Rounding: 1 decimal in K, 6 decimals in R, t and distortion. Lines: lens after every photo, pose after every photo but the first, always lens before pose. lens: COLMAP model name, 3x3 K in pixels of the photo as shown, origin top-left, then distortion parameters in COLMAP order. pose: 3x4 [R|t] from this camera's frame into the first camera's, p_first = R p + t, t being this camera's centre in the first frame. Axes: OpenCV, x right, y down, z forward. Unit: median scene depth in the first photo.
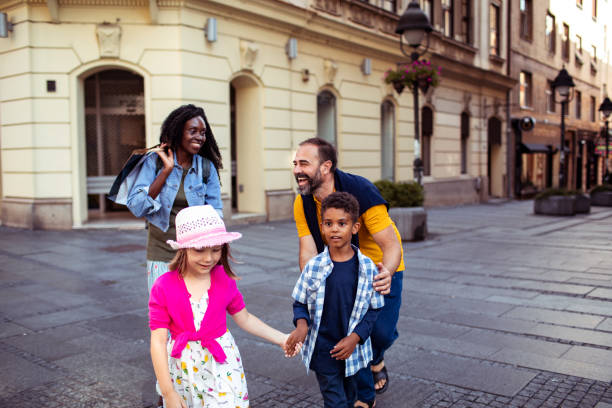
lens RADIAL K [[596.7, 0, 301.1], [0, 596.7, 206.1], [0, 0, 1]] dist [-0.099337, 0.124267]
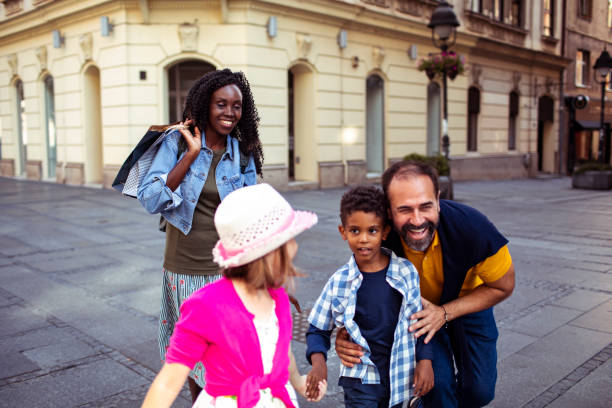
lens RADIAL K [[611.1, 0, 306.0], [0, 611.1, 204.0], [0, 0, 1]] dist [-0.097669, 0.127627]
pose [[0.993980, 0.016558, -0.108307, 0.042477], [-0.012801, 0.999295, 0.035290, 0.012492], [0.108815, -0.033691, 0.993491, -0.172985]]
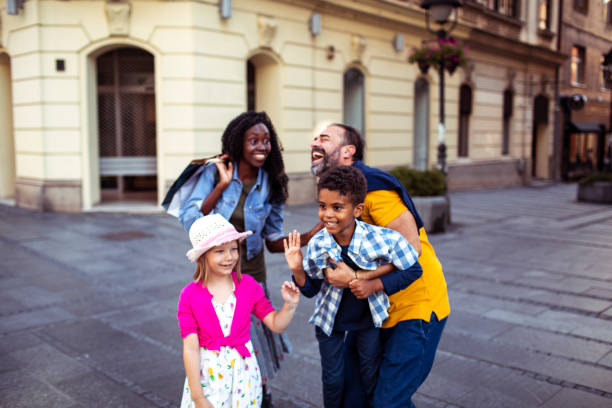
lens RADIAL K [[596.7, 0, 301.1], [0, 596.7, 206.1], [0, 0, 1]] dist [-0.099337, 0.124267]
pose [[0.996365, 0.021803, -0.082354, 0.042128], [-0.017972, 0.998734, 0.046979, -0.017084], [0.083274, -0.045328, 0.995495, 0.037008]]
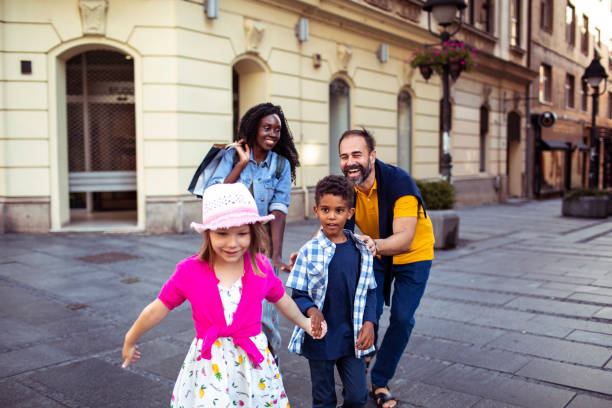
lens RADIAL K [[596.7, 0, 301.1], [0, 596.7, 206.1], [0, 0, 1]] dist [-0.099337, 0.124267]
pose [[0.999972, 0.006499, -0.003657, -0.011384], [-0.006481, 0.999967, 0.004874, -0.004796], [0.003688, -0.004850, 0.999981, 0.098395]]
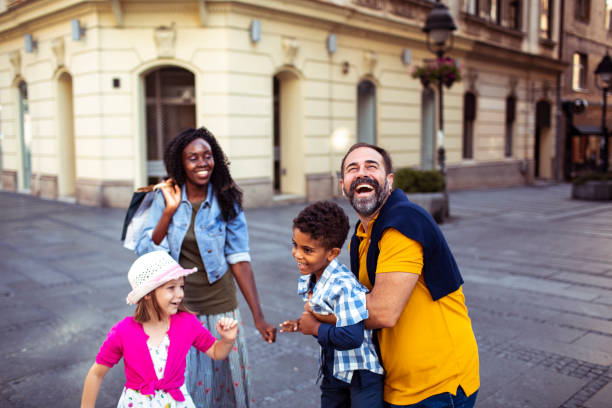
lens RADIAL K [[596.7, 0, 301.1], [0, 596.7, 206.1], [0, 0, 1]] dist [-0.099337, 0.124267]
pose [[0.993728, 0.019178, -0.110164, 0.048749], [-0.014396, 0.998926, 0.044043, -0.013742], [0.110890, -0.042181, 0.992937, -0.087445]]
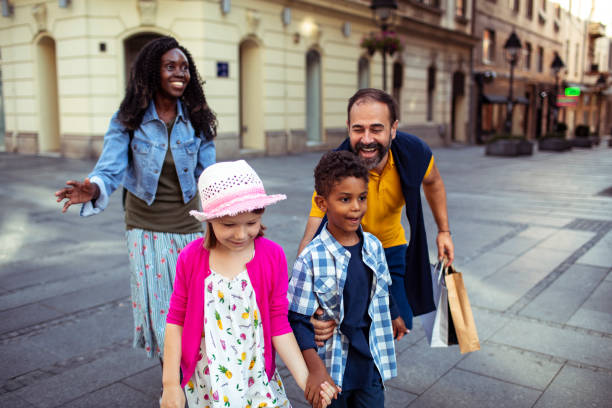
lens RADIAL K [[611.1, 0, 306.0], [0, 611.1, 204.0], [0, 0, 1]] dist [-0.097669, 0.127627]
pose [[0.998850, 0.004037, 0.047767, -0.030669], [-0.007784, 0.996882, 0.078524, 0.022628], [-0.047301, -0.078806, 0.995767, -0.264007]]
